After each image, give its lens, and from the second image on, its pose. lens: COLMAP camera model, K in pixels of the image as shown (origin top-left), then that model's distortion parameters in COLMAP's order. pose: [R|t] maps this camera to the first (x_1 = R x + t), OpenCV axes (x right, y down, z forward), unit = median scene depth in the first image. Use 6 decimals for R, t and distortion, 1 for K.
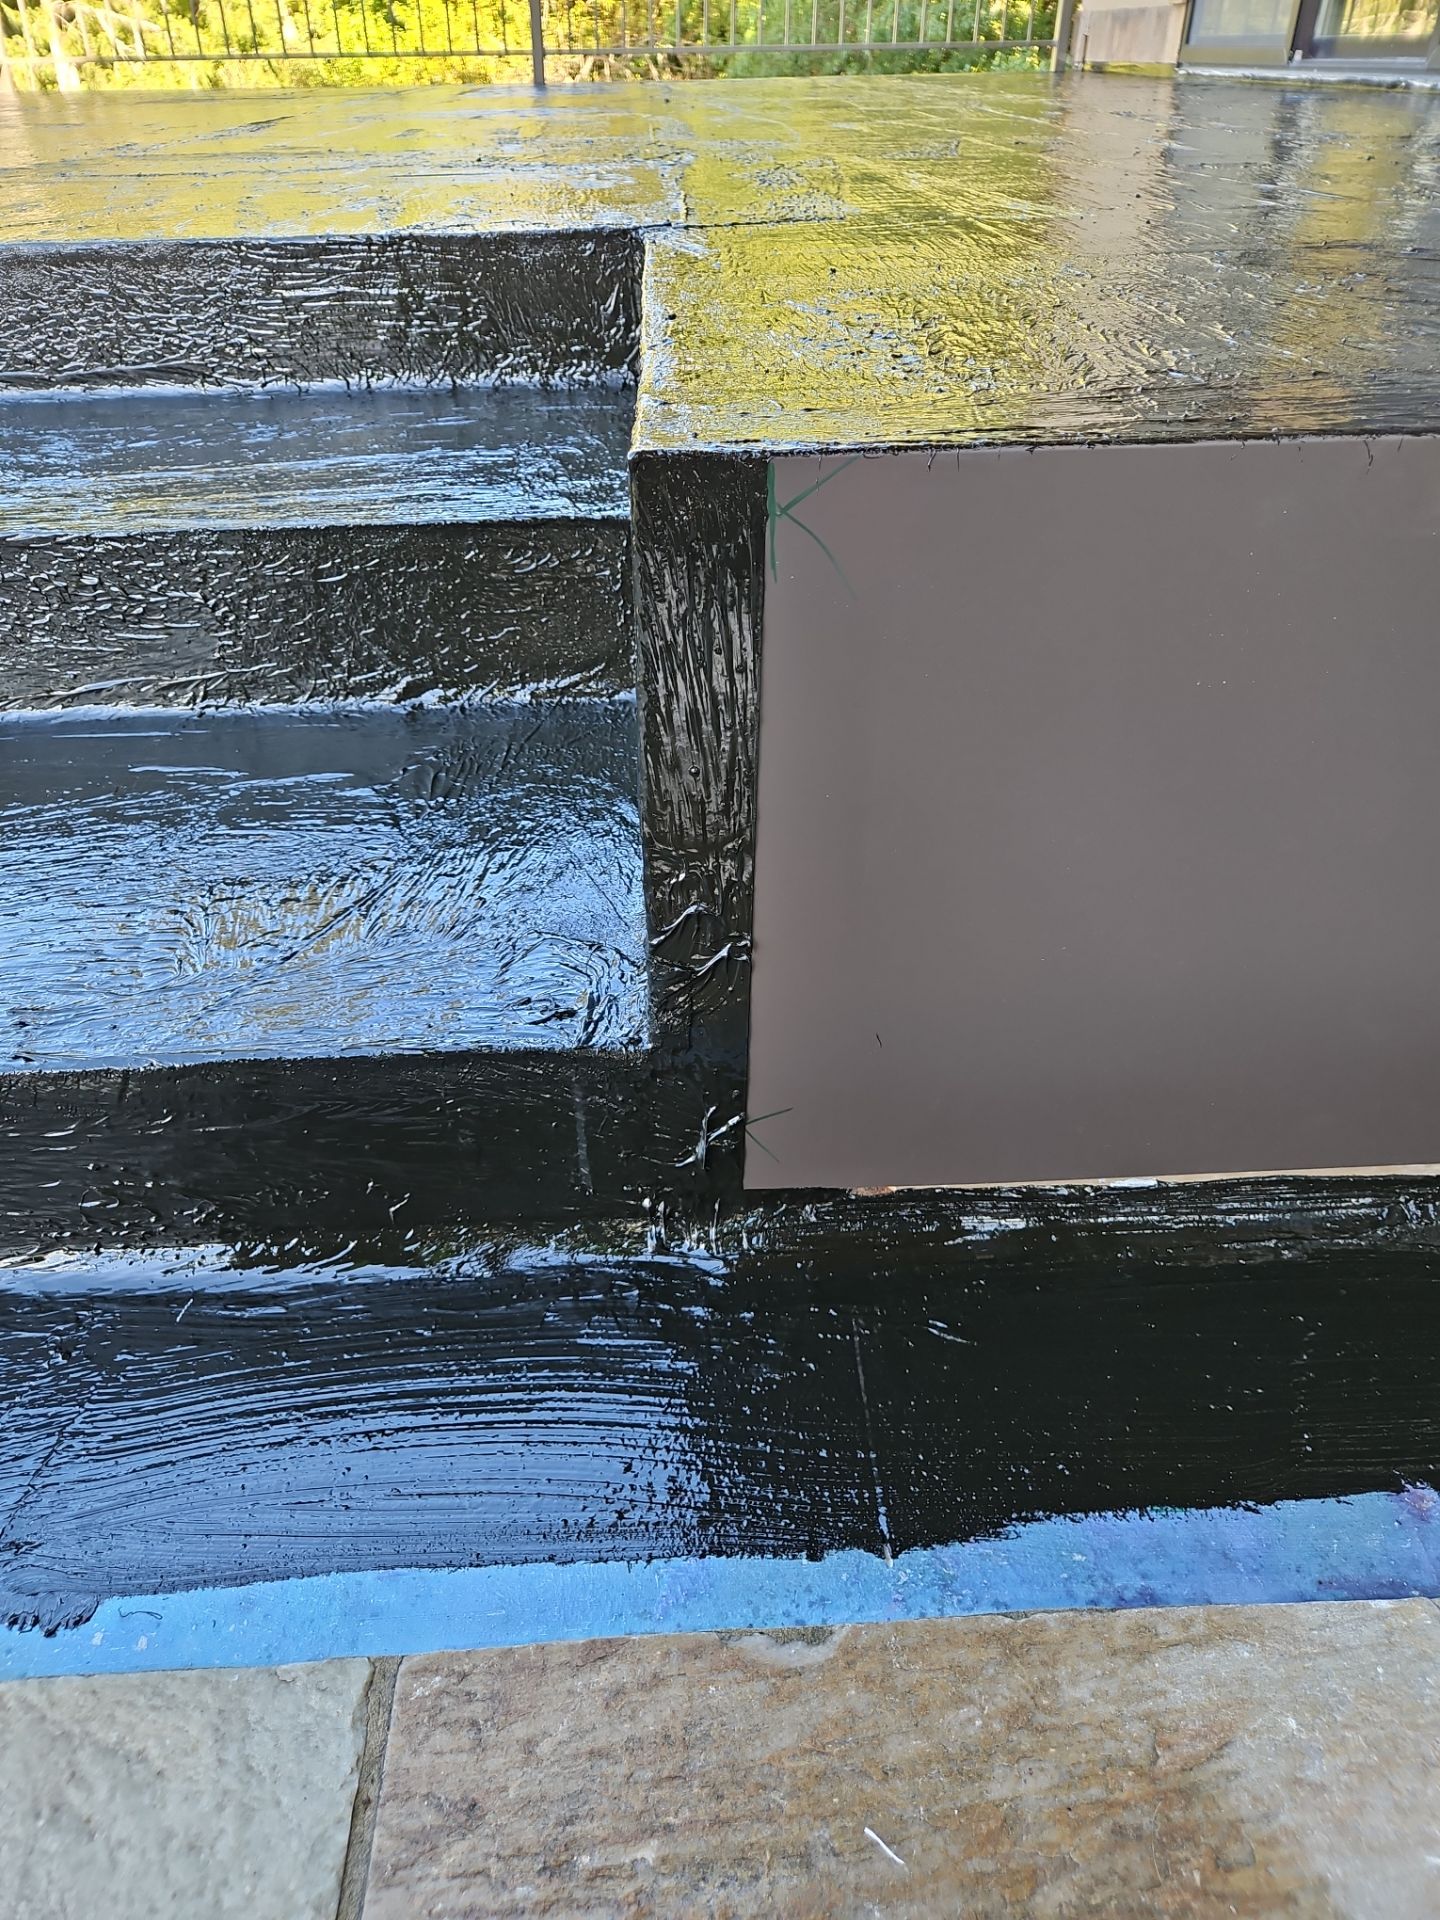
lens RADIAL K [[1279.8, 0, 706.5], [0, 1279.8, 953.3], [0, 0, 1]] dist [0.050923, -0.040226]
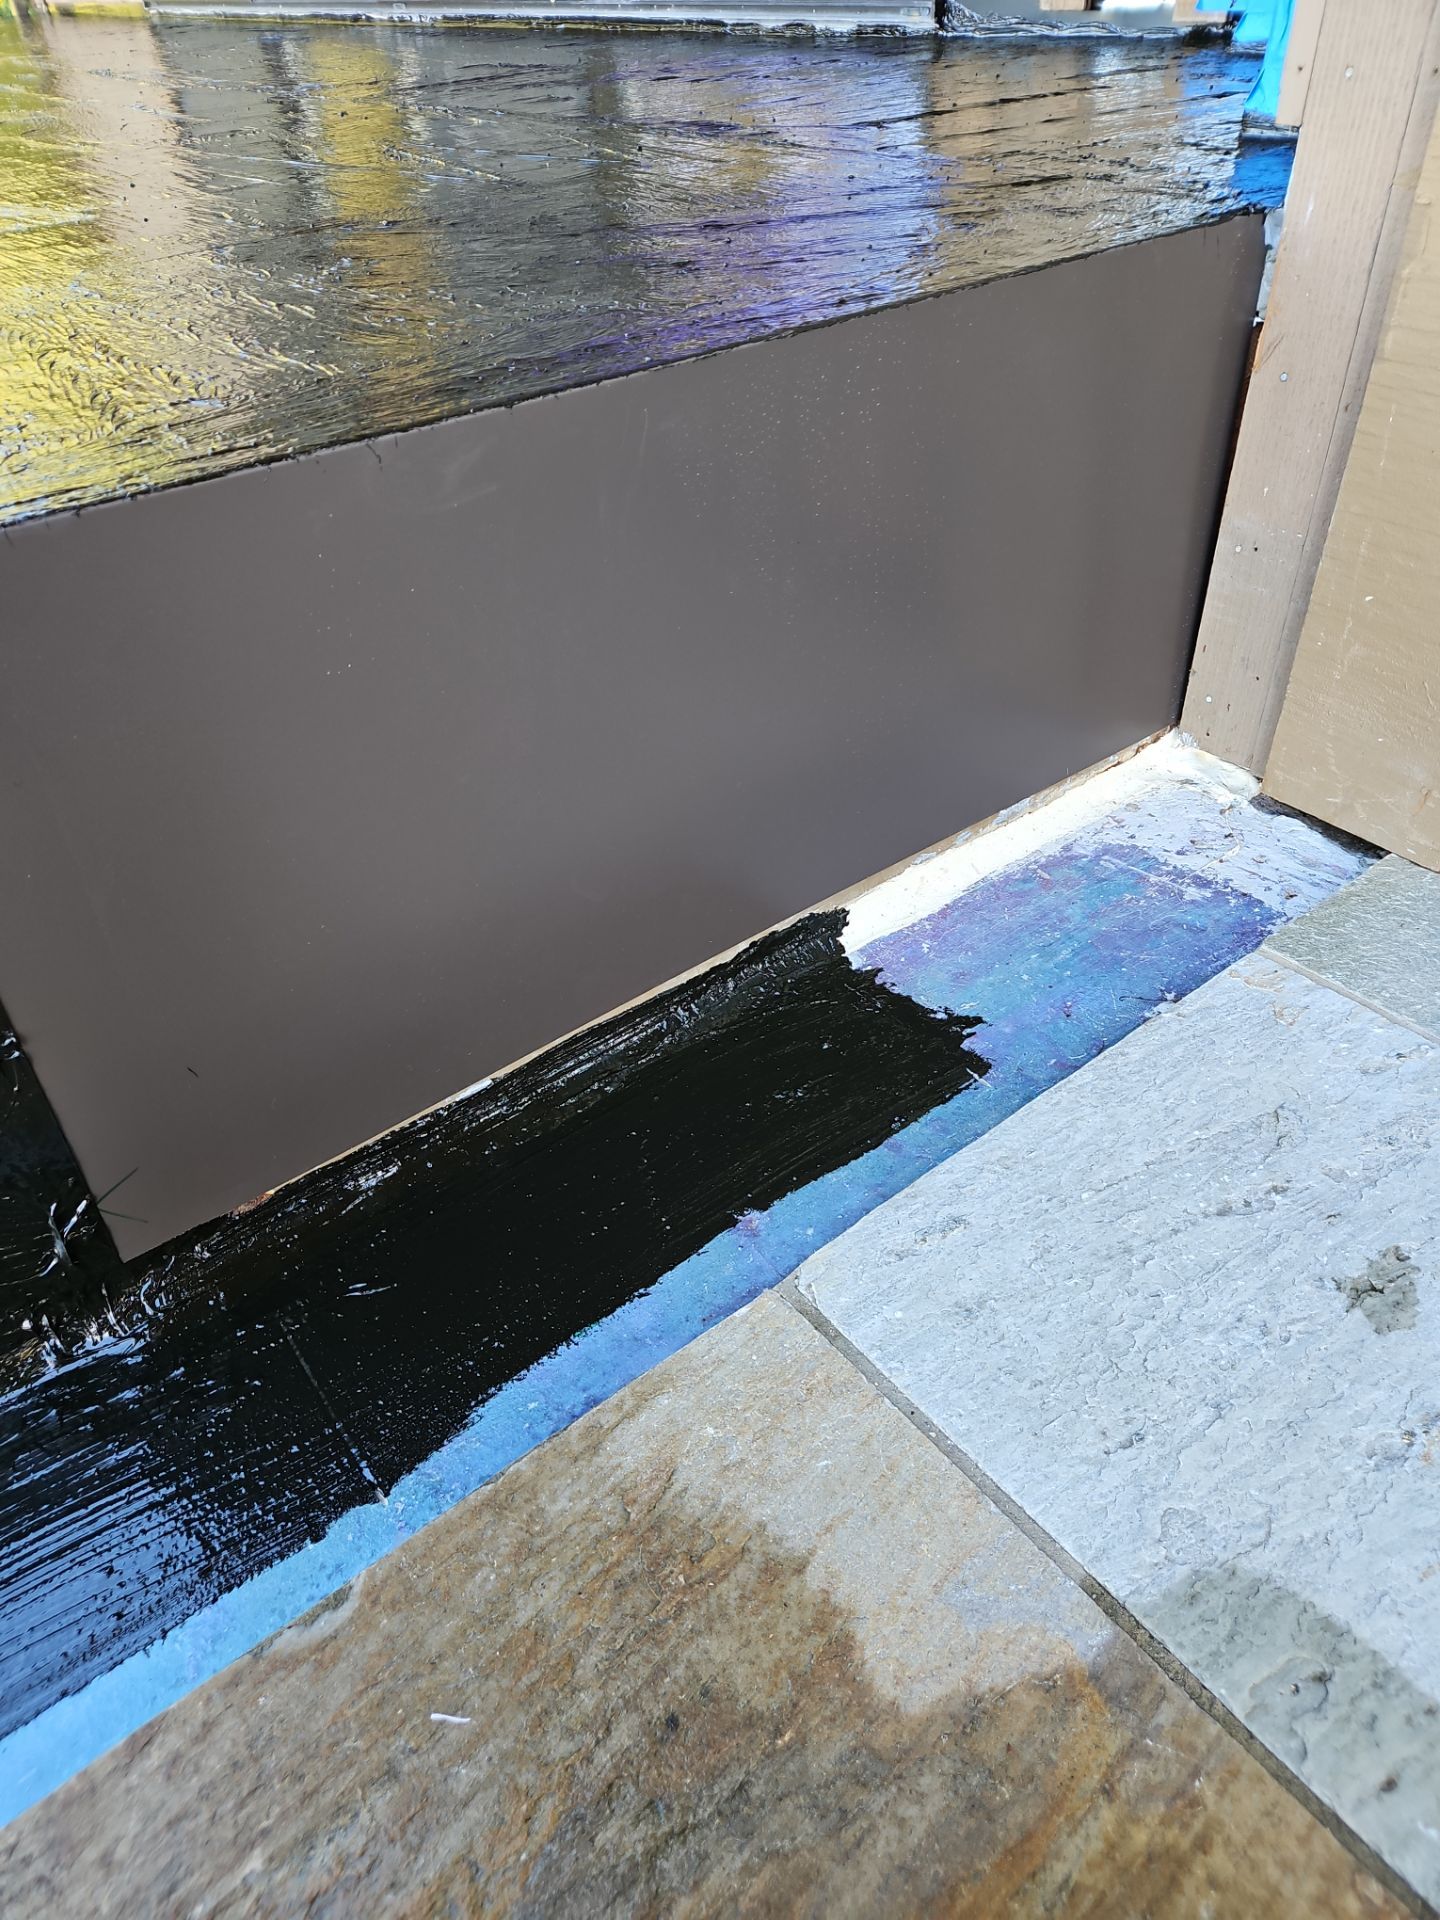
lens RADIAL K [[1279.8, 0, 706.5], [0, 1279.8, 953.3], [0, 0, 1]] dist [0.050923, -0.040226]
pose [[0.816733, -0.377641, 0.436273, 0.055295], [0.357759, 0.924633, 0.130619, -0.008391], [-0.452720, 0.049400, 0.890283, -0.120544]]
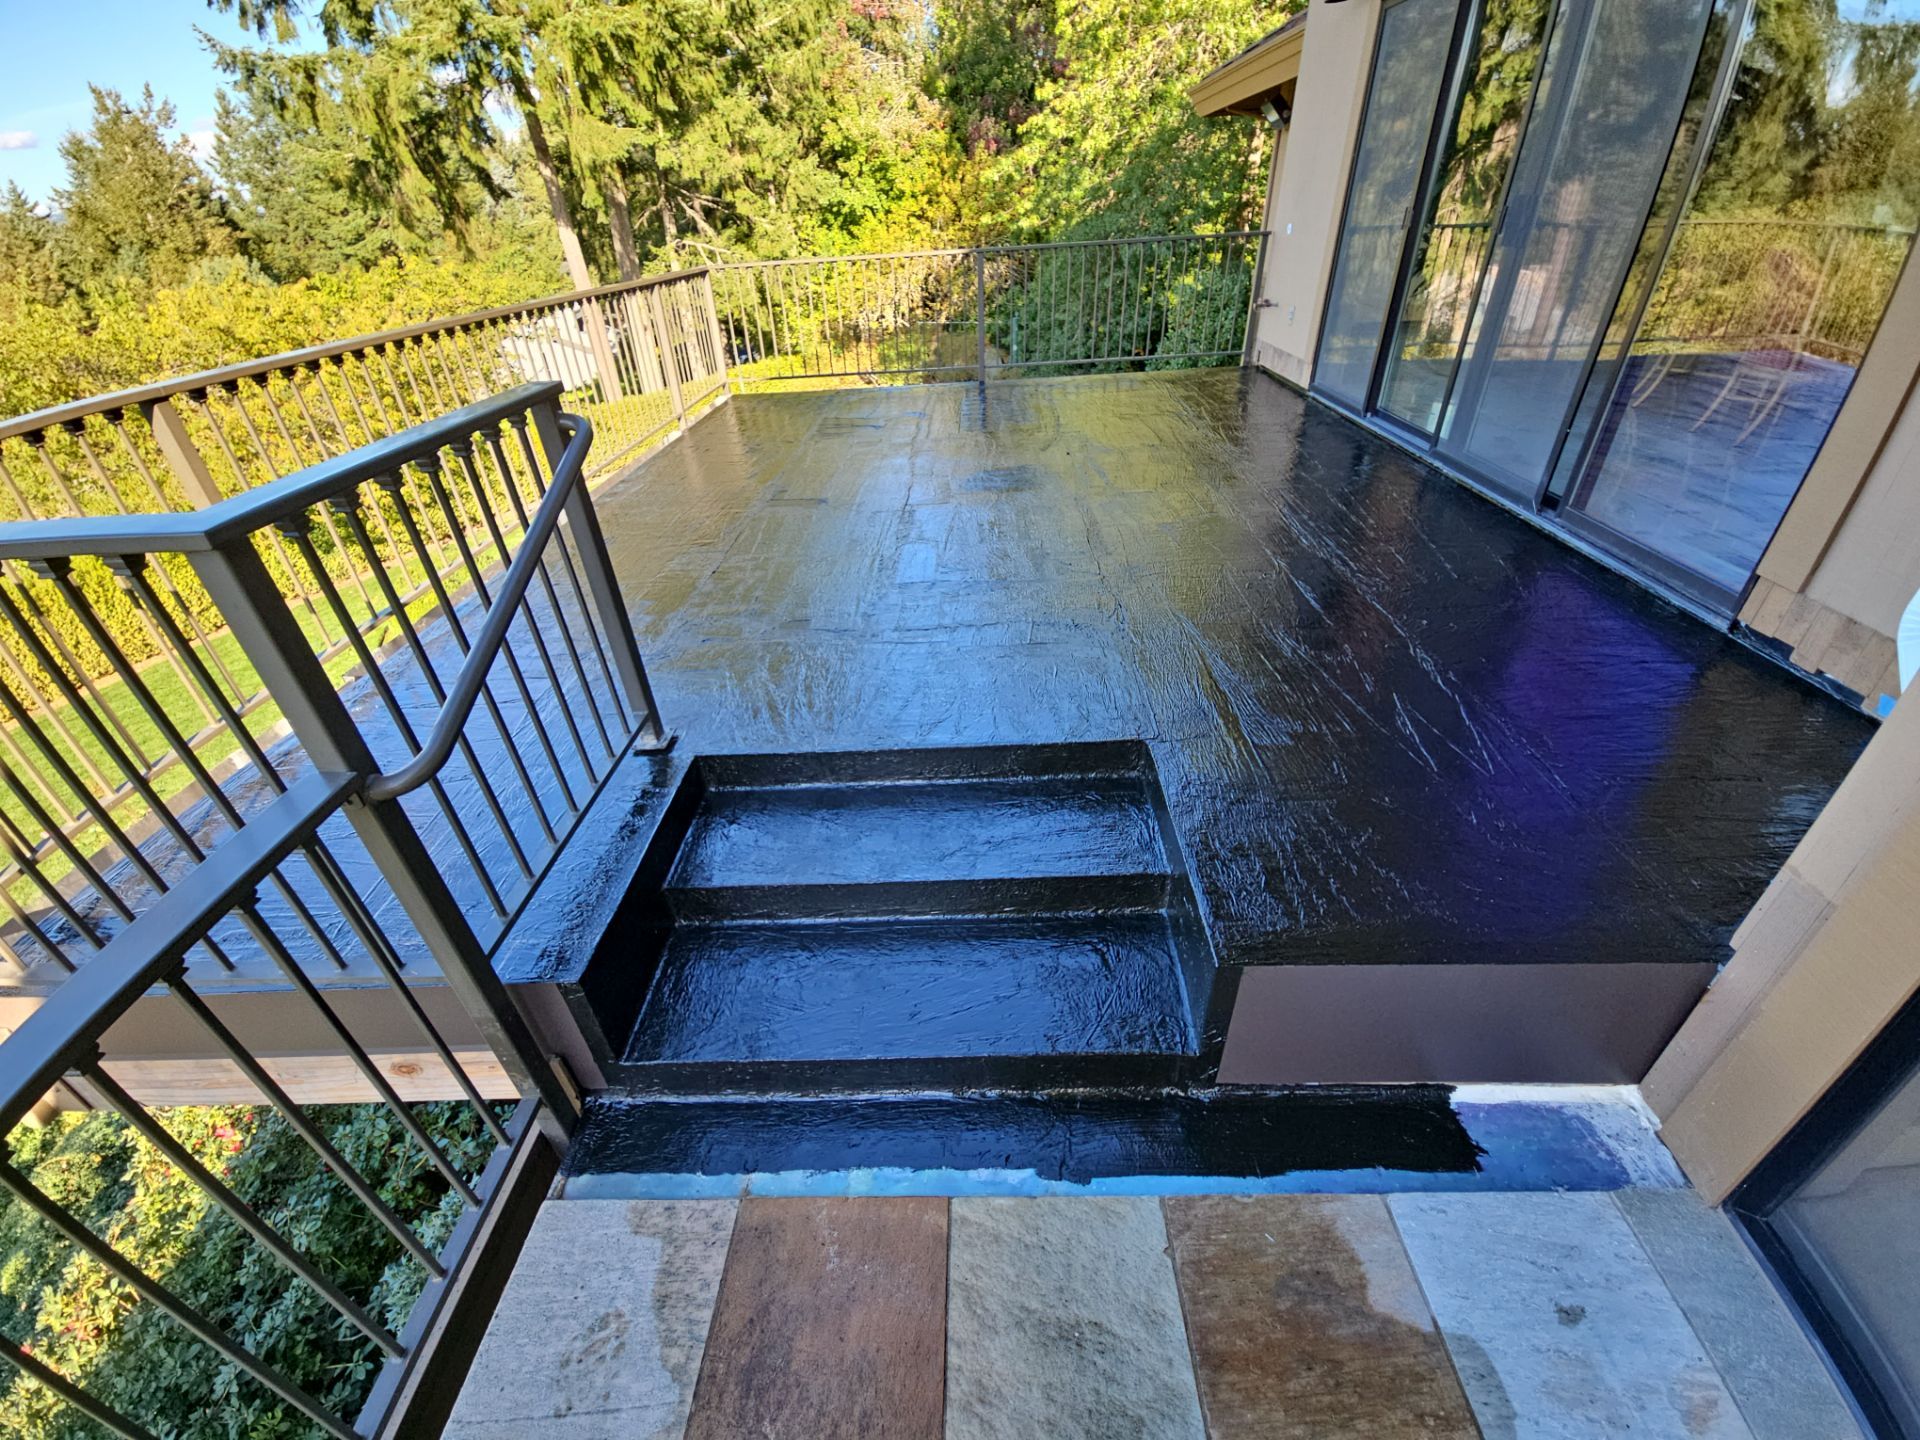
lens RADIAL K [[774.5, 0, 955.2], [0, 774.5, 711.6], [0, 0, 1]] dist [0.045770, -0.029562]
pose [[0.997170, 0.005970, -0.074938, -0.679326], [-0.008852, 0.999232, -0.038177, -0.988712], [0.074652, 0.038733, 0.996457, -1.777385]]
